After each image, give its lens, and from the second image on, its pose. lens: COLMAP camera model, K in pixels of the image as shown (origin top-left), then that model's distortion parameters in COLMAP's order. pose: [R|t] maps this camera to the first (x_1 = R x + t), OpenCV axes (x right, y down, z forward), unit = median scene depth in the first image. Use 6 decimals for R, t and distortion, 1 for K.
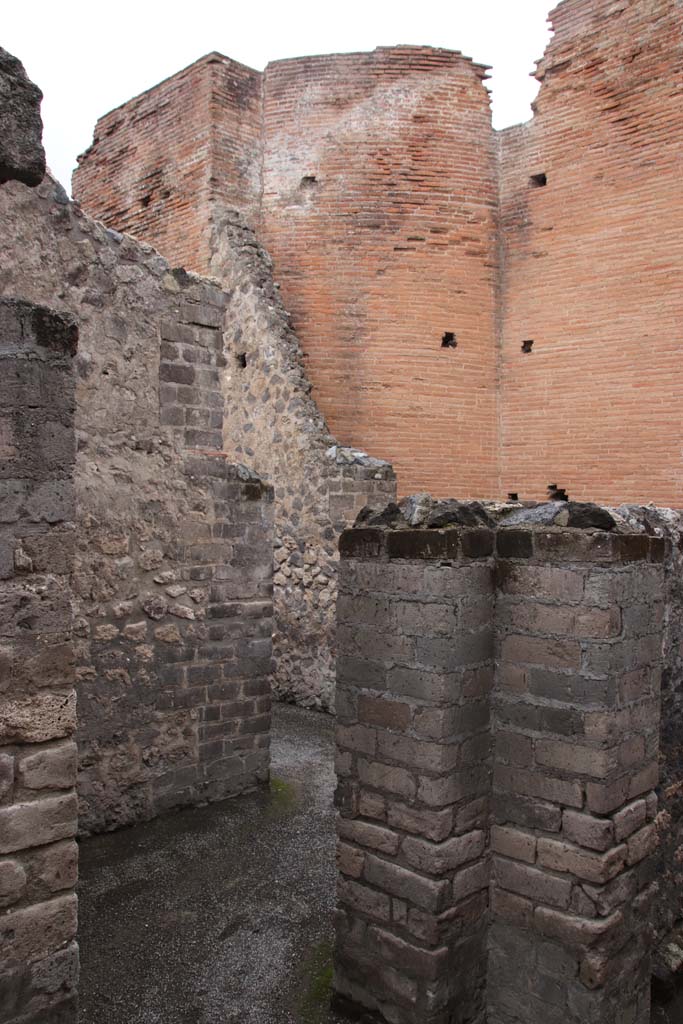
lens RADIAL K [[843.0, 0, 343.1], [0, 843.0, 509.6], [0, 0, 1]] dist [-0.126630, 0.099788]
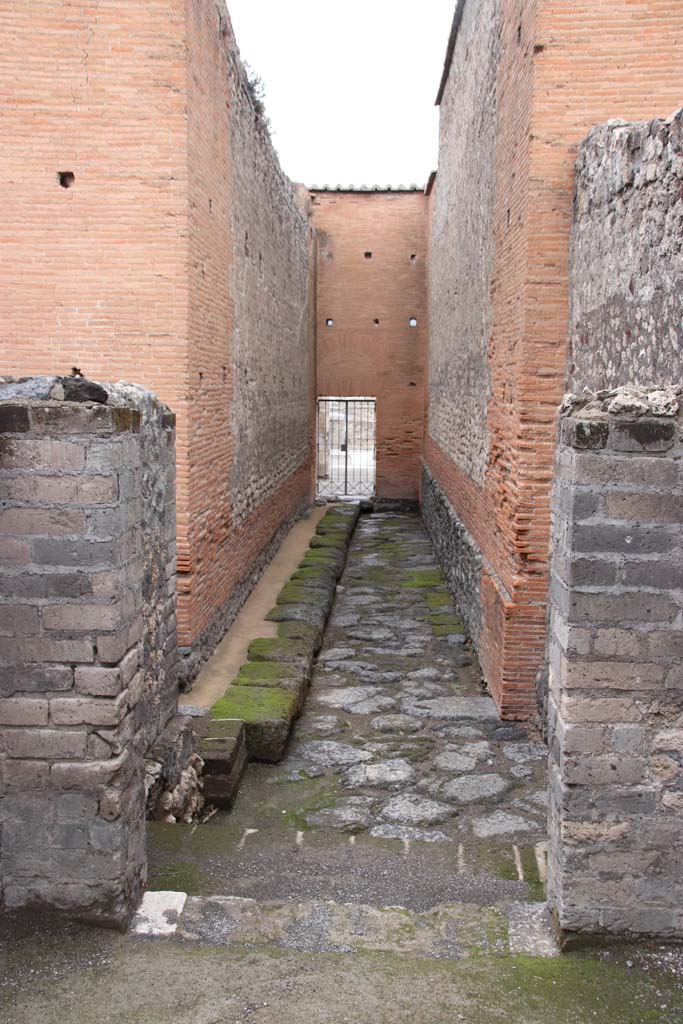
lens RADIAL K [[1017.5, 0, 377.8], [0, 1017.5, 515.1], [0, 0, 1]] dist [-0.035897, 0.000000]
pose [[0.723371, -0.085108, 0.685194, -0.326365], [-0.005400, 0.991646, 0.128873, -0.002875], [-0.690438, -0.096924, 0.716869, -0.190227]]
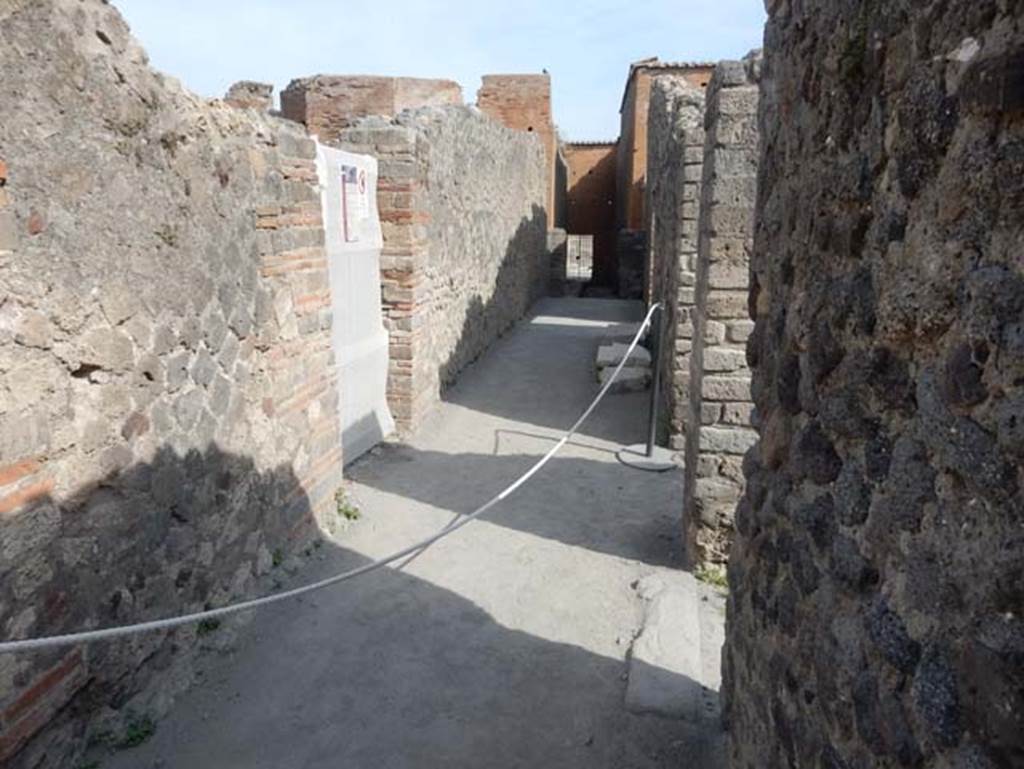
lens RADIAL K [[752.0, 0, 512.7], [0, 752.0, 387.3], [0, 0, 1]] dist [-0.013359, 0.009911]
pose [[0.786912, -0.126716, 0.603915, -5.328334], [-0.000481, 0.978562, 0.205954, -0.003239], [-0.617066, -0.162358, 0.769980, -5.256352]]
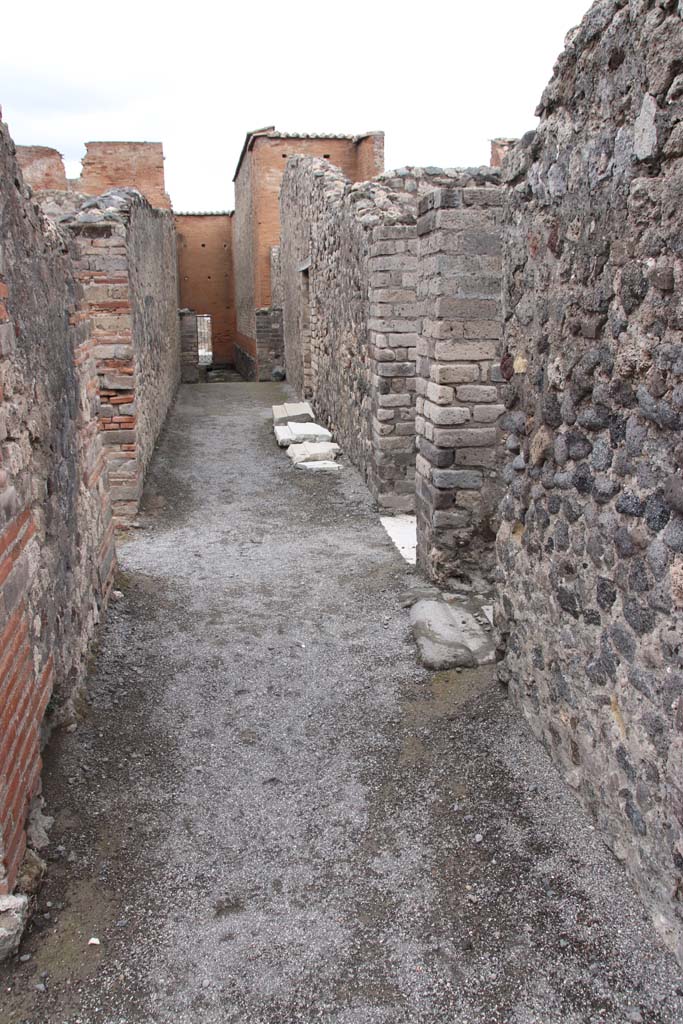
lens RADIAL K [[843.0, 0, 348.9], [0, 843.0, 512.7], [0, 0, 1]] dist [-0.126630, 0.099788]
pose [[0.587057, -0.208234, 0.782306, -5.808474], [0.019500, 0.969709, 0.243484, -0.028719], [-0.809311, -0.127684, 0.573335, -5.367358]]
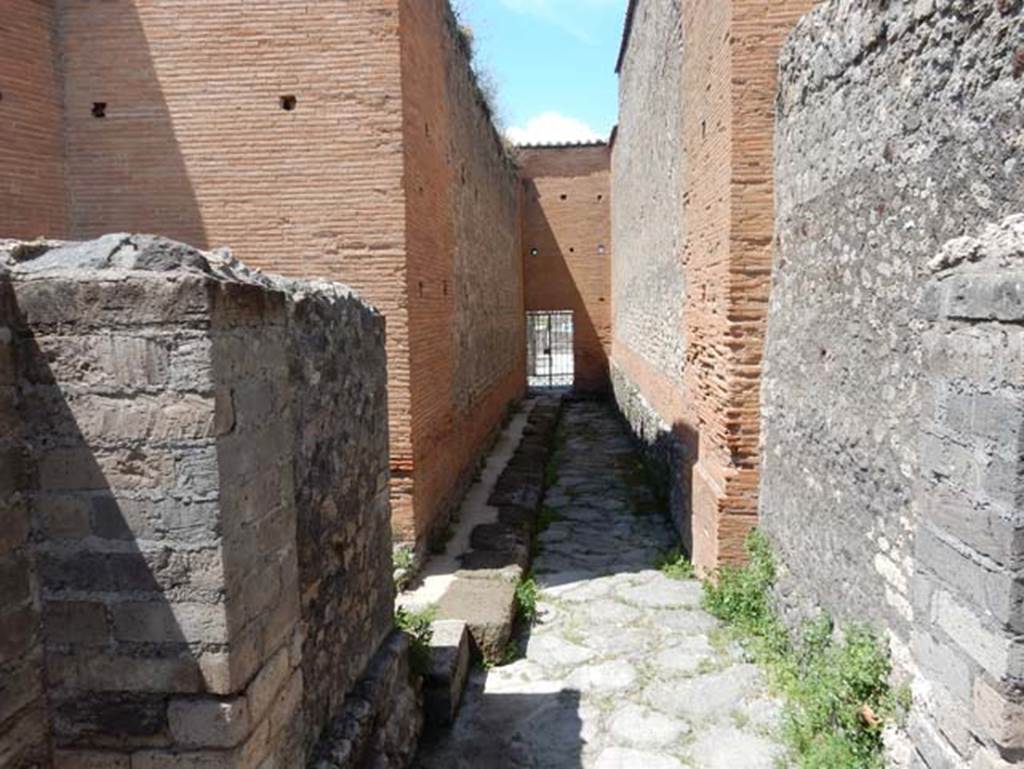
lens RADIAL K [[752.0, 0, 508.5], [0, 752.0, 391.0], [0, 0, 1]] dist [-0.013359, 0.009911]
pose [[0.775571, -0.092656, 0.624424, 0.123594], [0.028314, 0.993280, 0.112221, 0.055636], [-0.630625, -0.069356, 0.772982, 0.371894]]
